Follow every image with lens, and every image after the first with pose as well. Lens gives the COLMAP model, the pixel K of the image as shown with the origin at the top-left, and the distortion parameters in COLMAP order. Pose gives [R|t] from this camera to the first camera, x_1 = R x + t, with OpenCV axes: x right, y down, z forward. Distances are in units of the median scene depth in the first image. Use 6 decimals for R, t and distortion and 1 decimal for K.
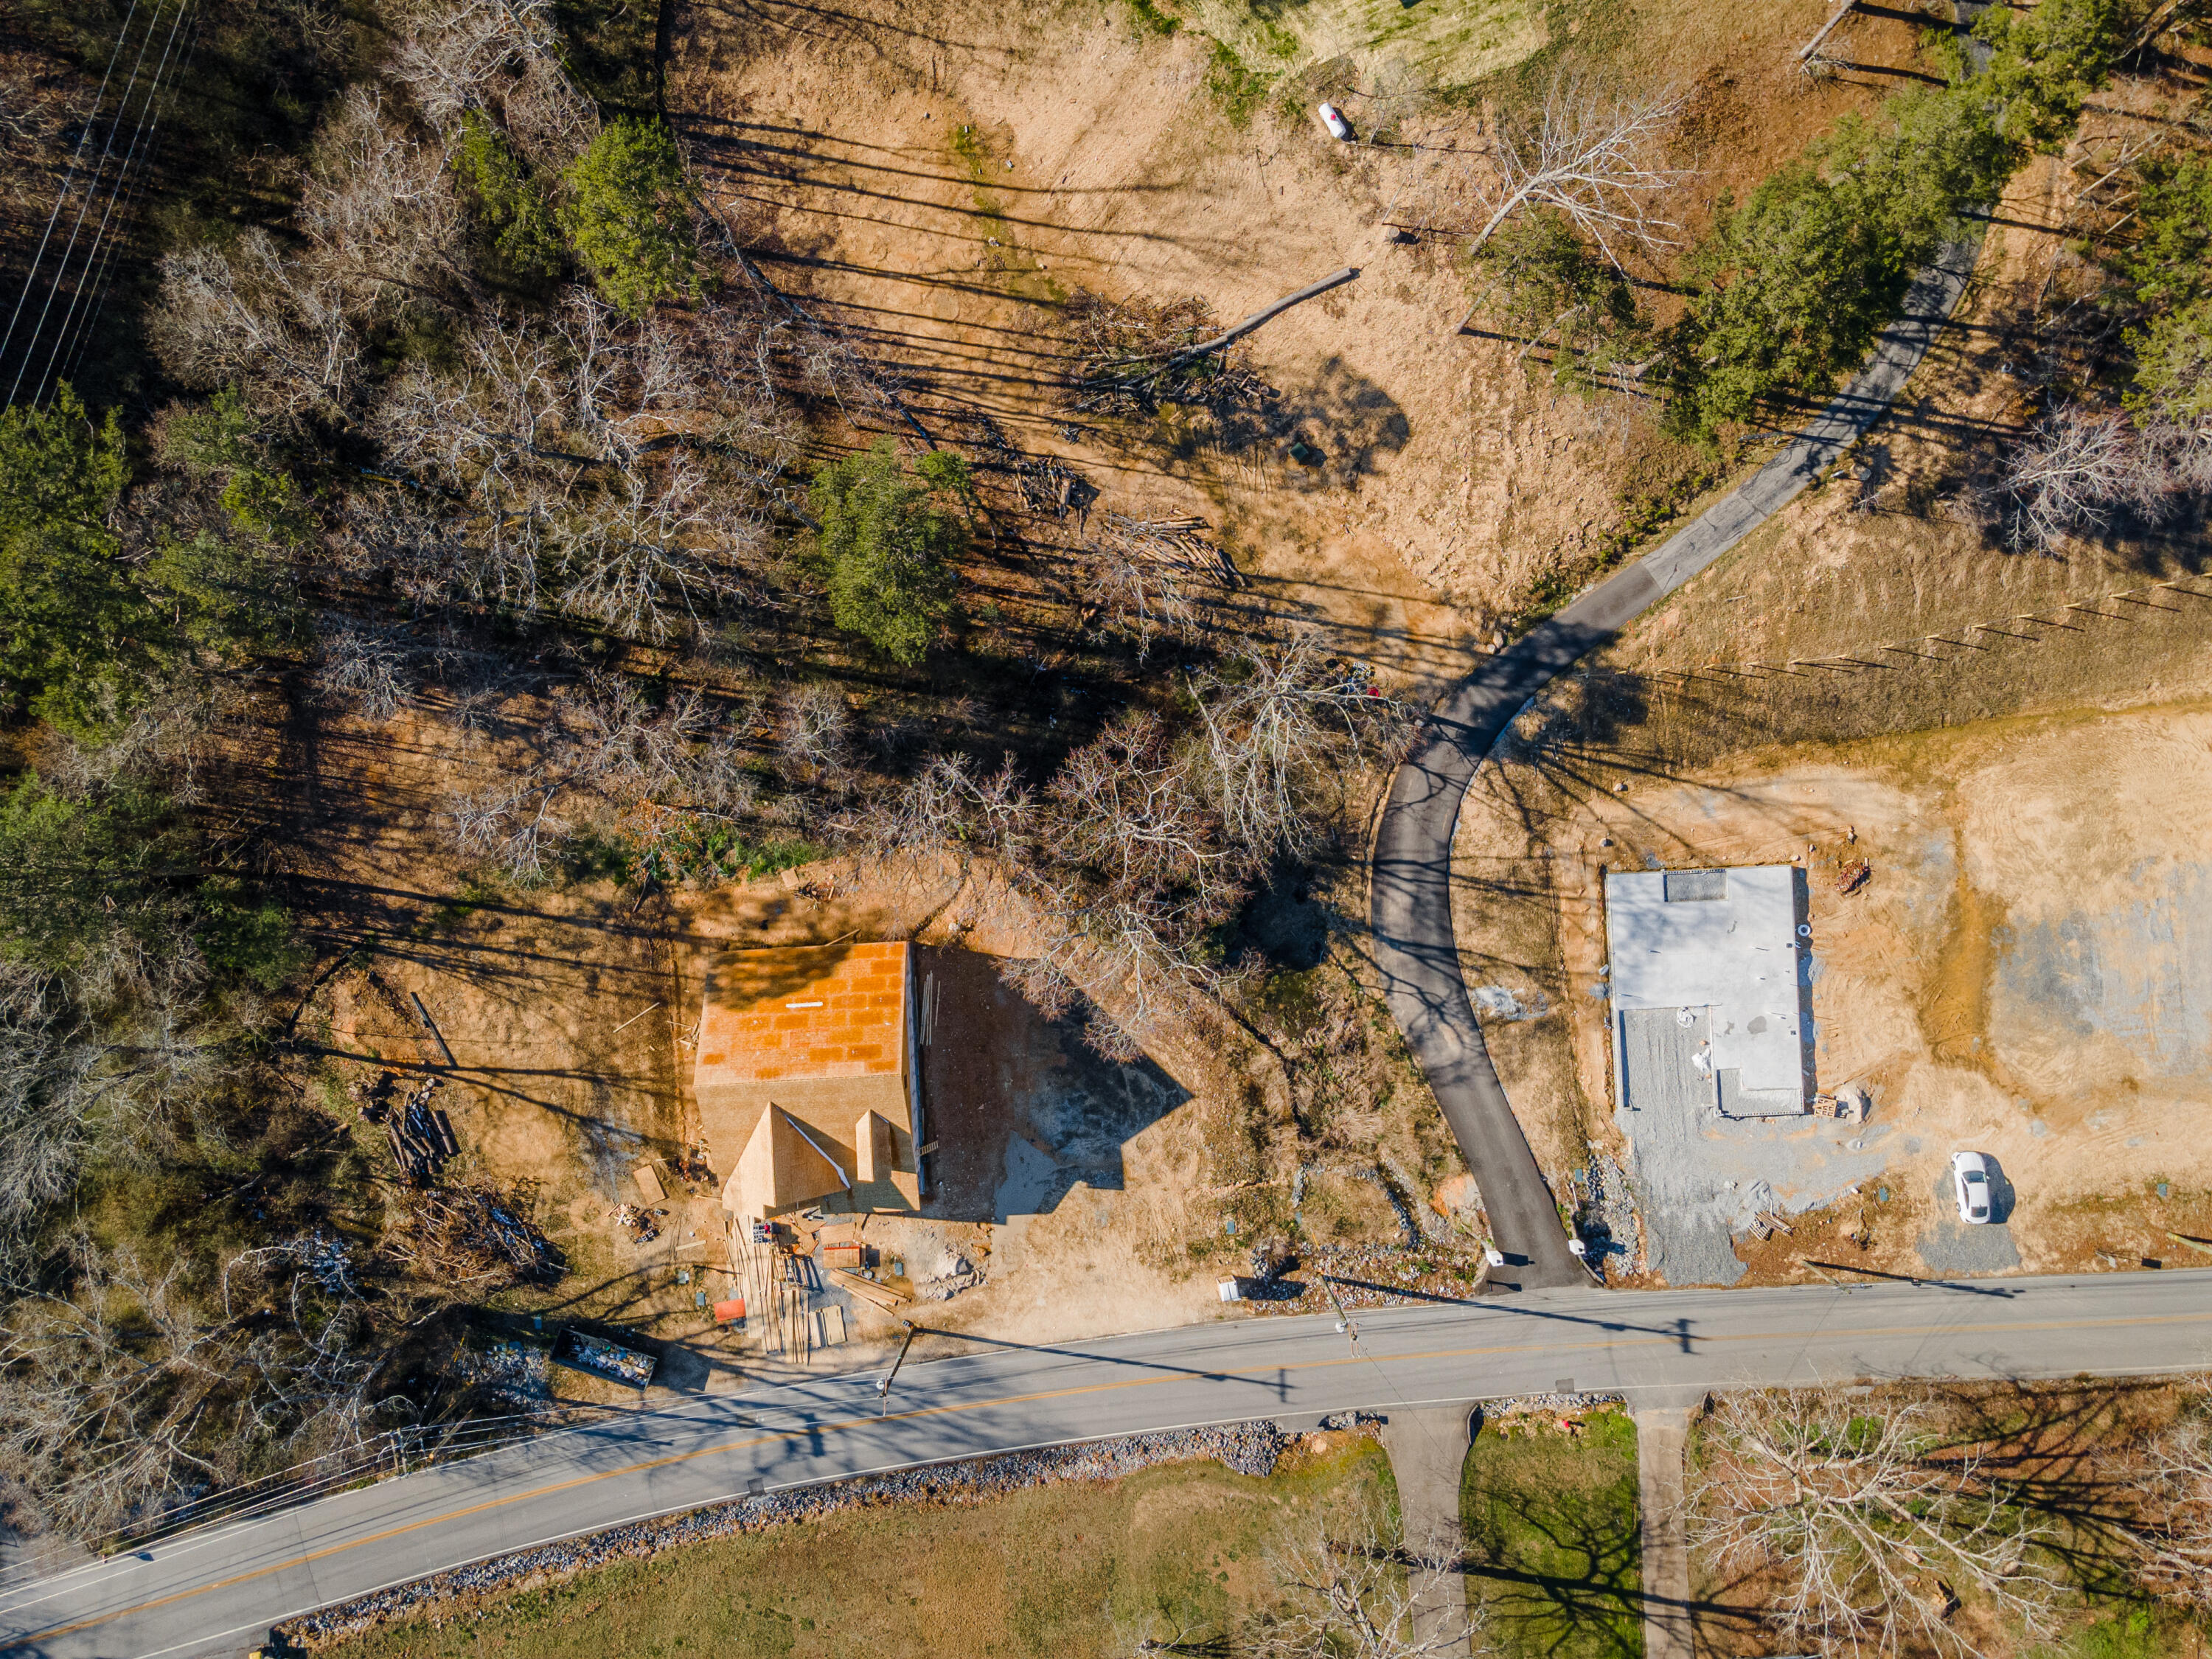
lens RADIAL K [[1615.4, 0, 1089.8], [0, 1615.4, 826.7], [0, 0, 1]] dist [0.025088, 0.022790]
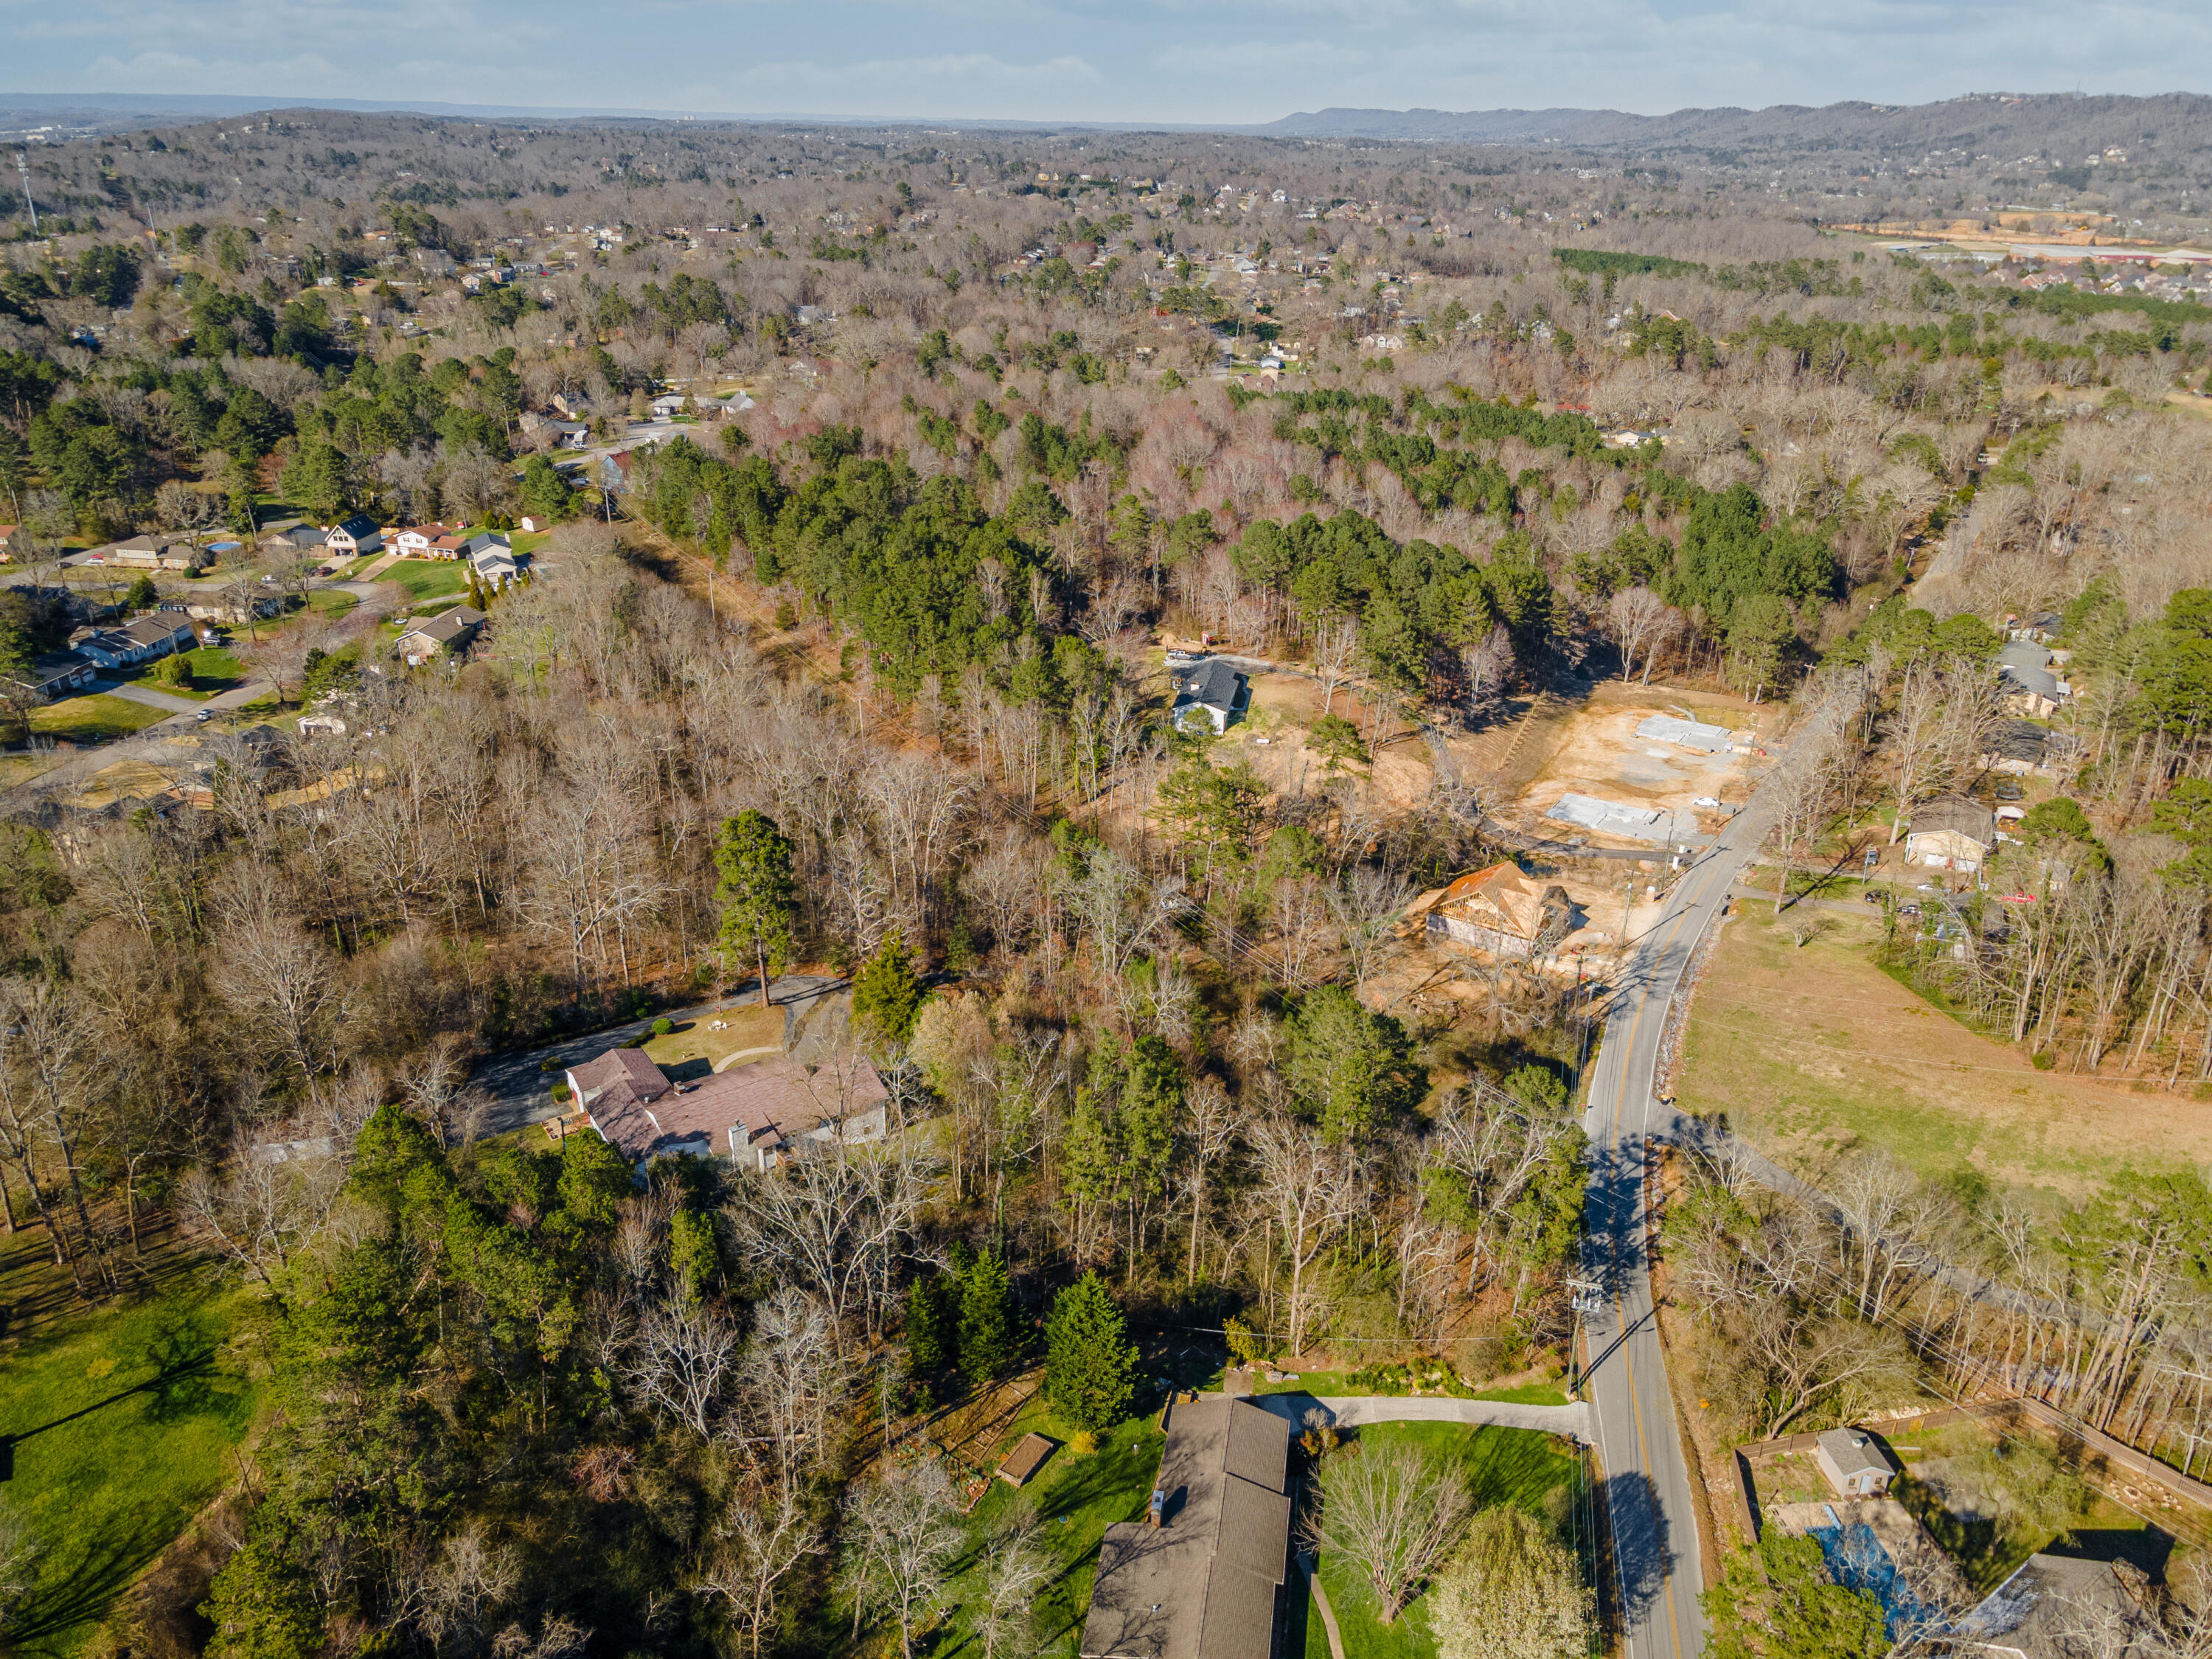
lens RADIAL K [[1615.4, 0, 1101.5], [0, 1615.4, 831.6], [0, 0, 1]] dist [0.025088, 0.022790]
pose [[0.591684, -0.301154, 0.747807, -2.118572], [0.806056, 0.236597, -0.542491, 0.897906], [-0.013556, 0.923758, 0.382738, 0.022983]]
